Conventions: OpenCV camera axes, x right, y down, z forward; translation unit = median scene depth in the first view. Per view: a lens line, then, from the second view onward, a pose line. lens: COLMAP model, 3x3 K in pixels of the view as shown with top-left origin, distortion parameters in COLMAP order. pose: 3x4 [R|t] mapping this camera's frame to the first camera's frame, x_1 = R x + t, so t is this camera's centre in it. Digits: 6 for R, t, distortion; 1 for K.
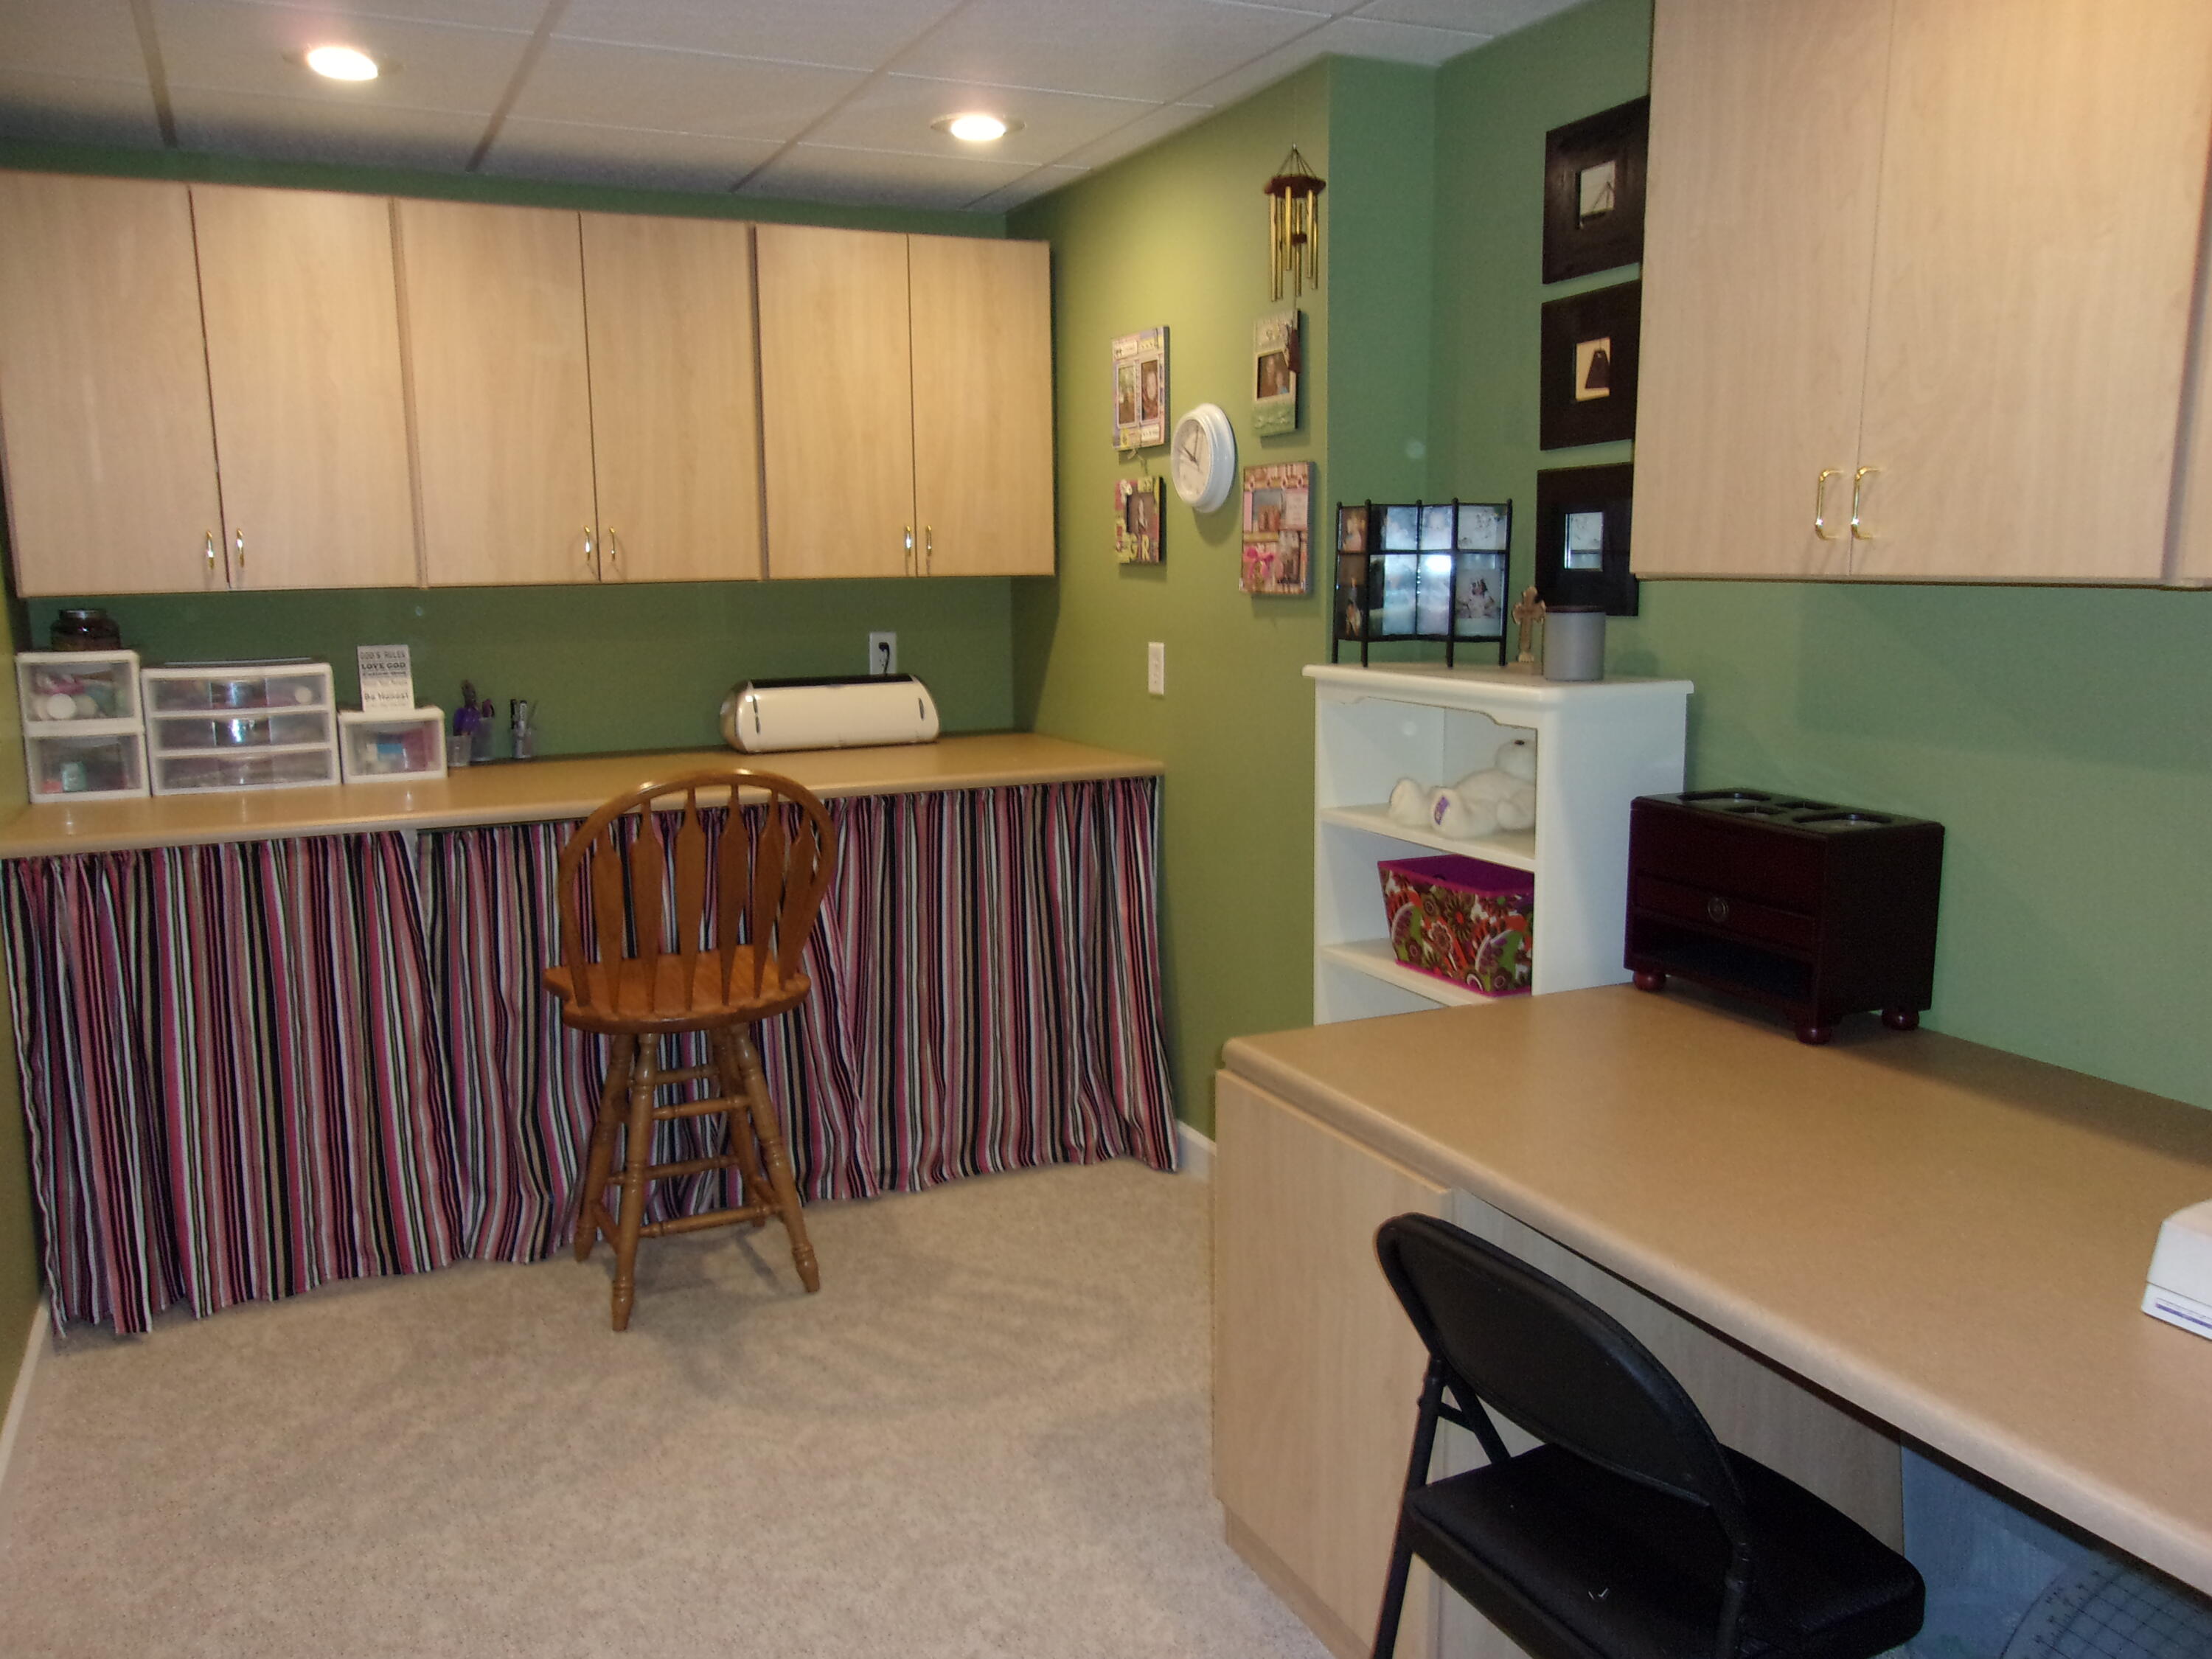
lens RADIAL K [[1741.4, 0, 1108.7], [0, 1741.4, 826.3], [0, 0, 1]] dist [-0.018455, 0.036958]
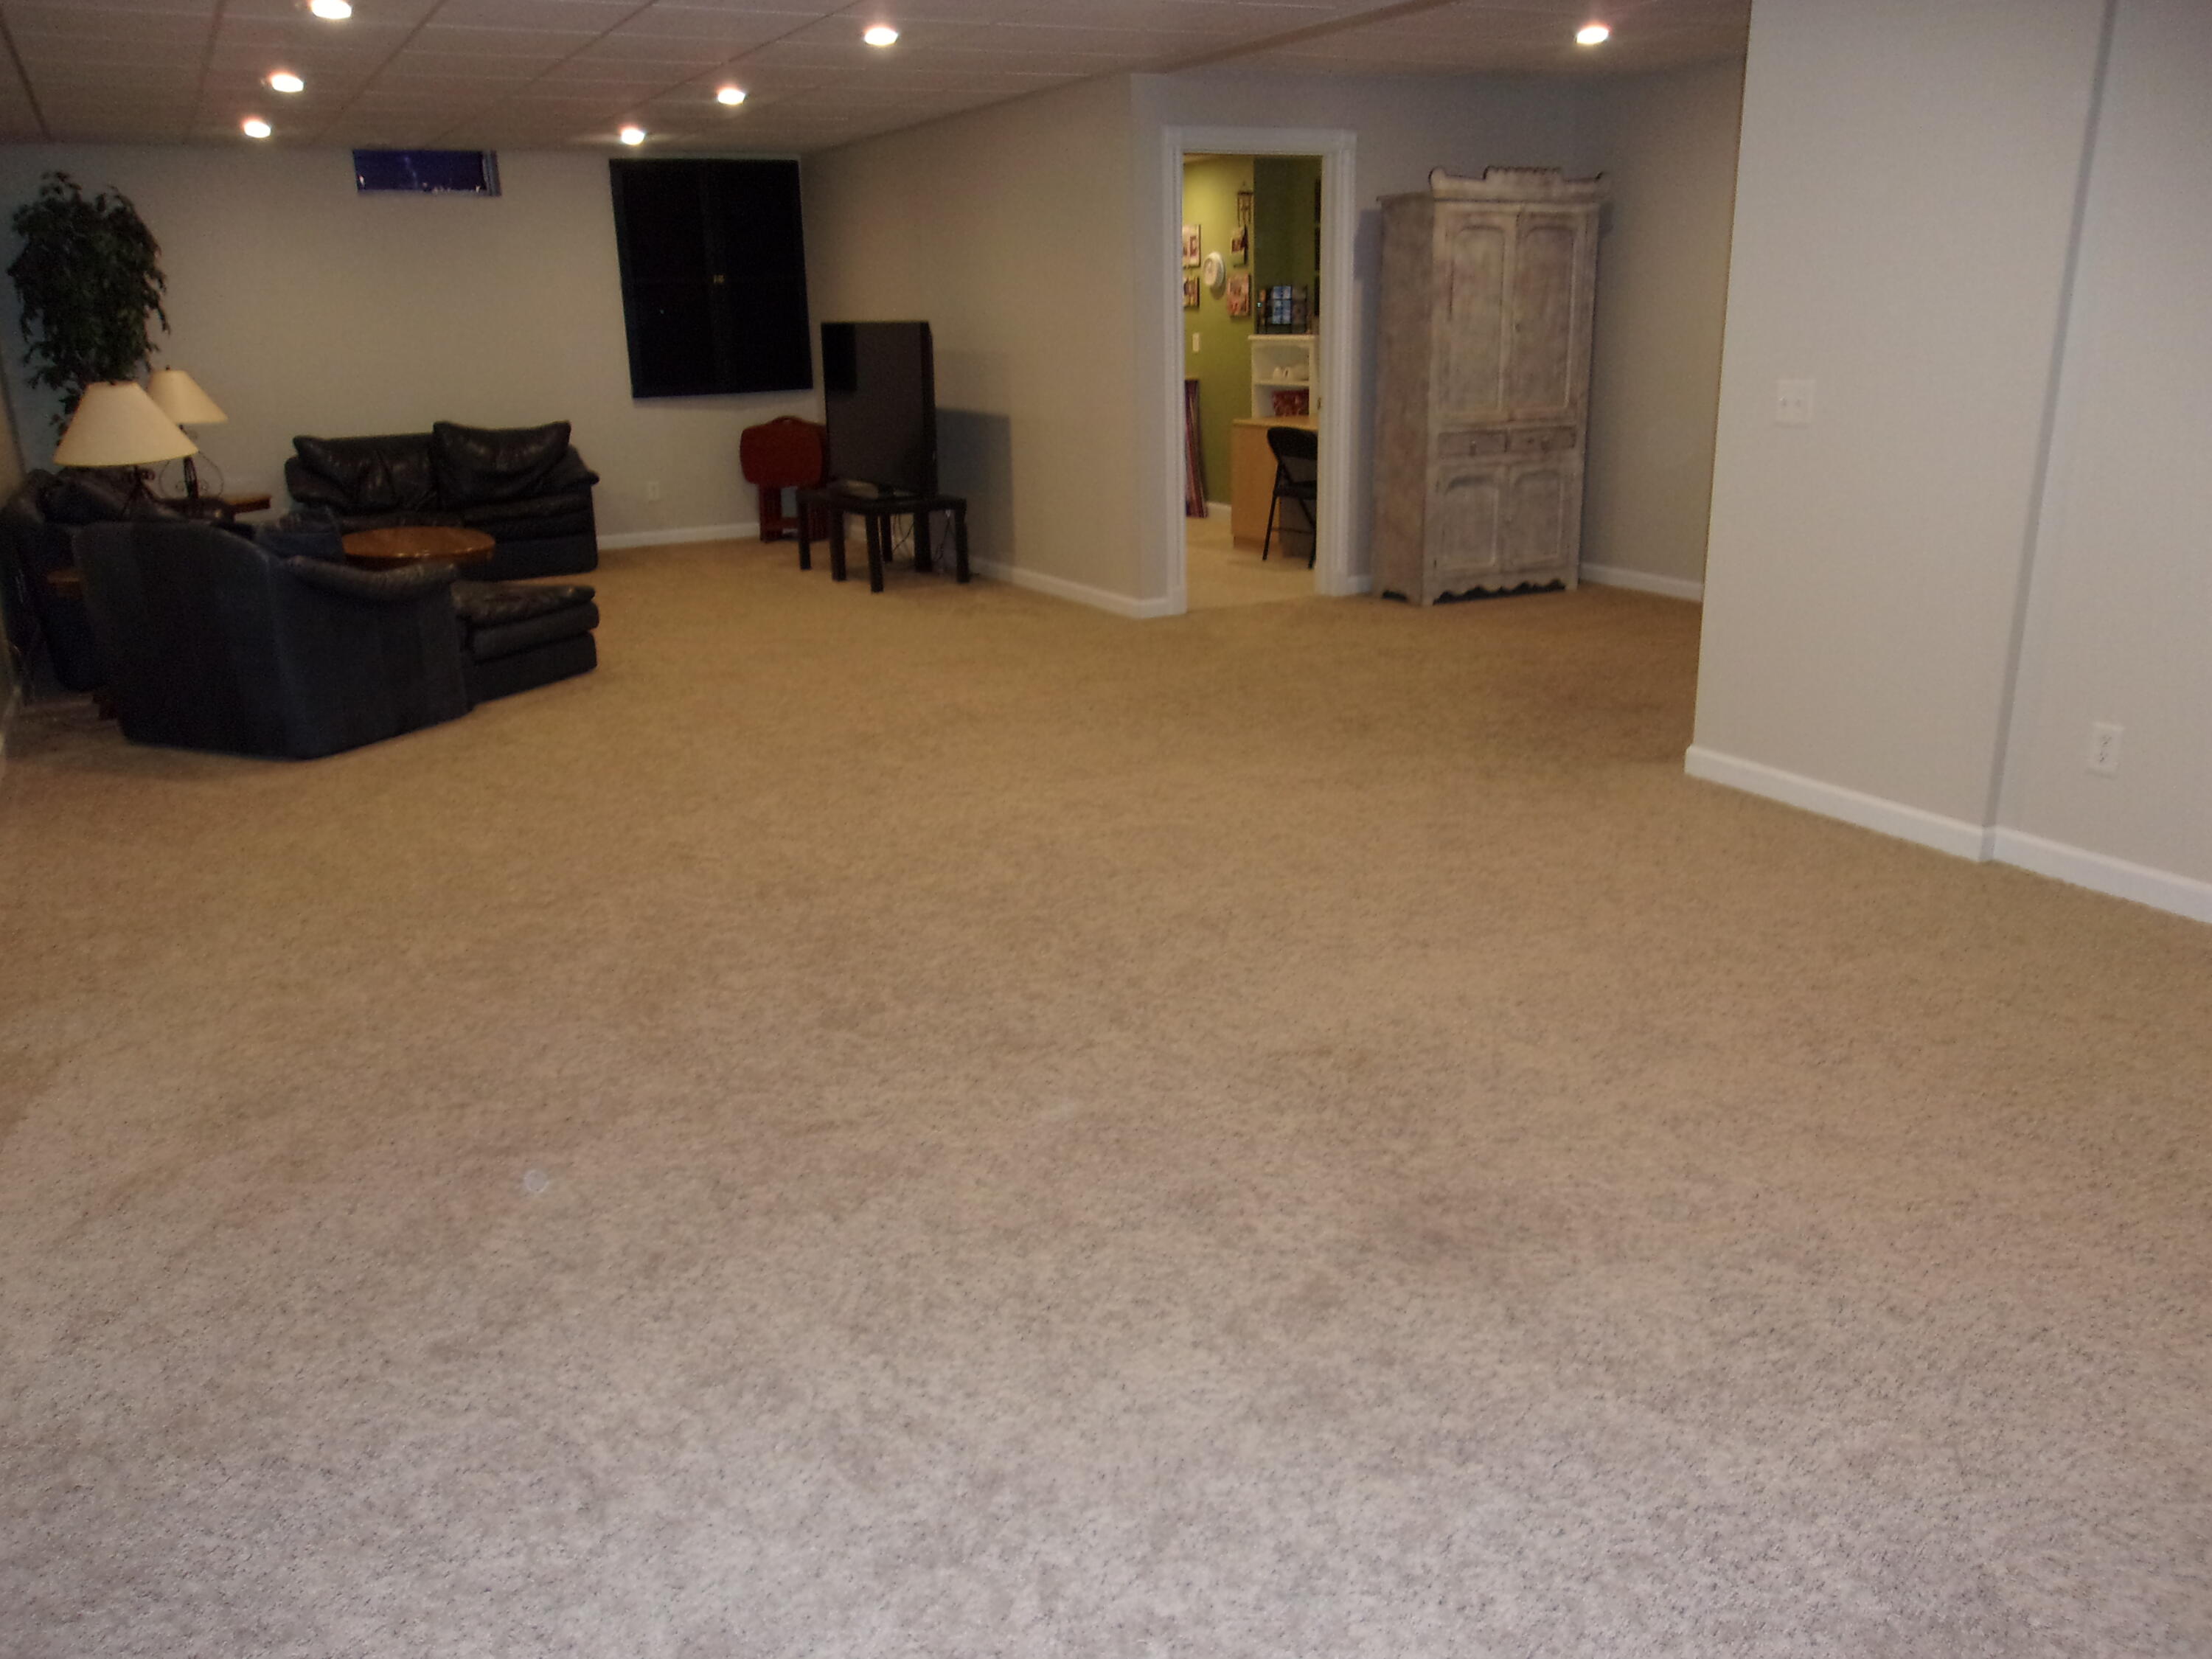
lens RADIAL K [[1741.4, 0, 1099.7], [0, 1741.4, 816.0], [0, 0, 1]] dist [-0.018455, 0.036958]
pose [[0.999047, -0.027928, 0.033557, -0.289586], [0.023378, 0.991362, 0.129056, 0.357663], [-0.036872, -0.128148, 0.991069, -2.258258]]
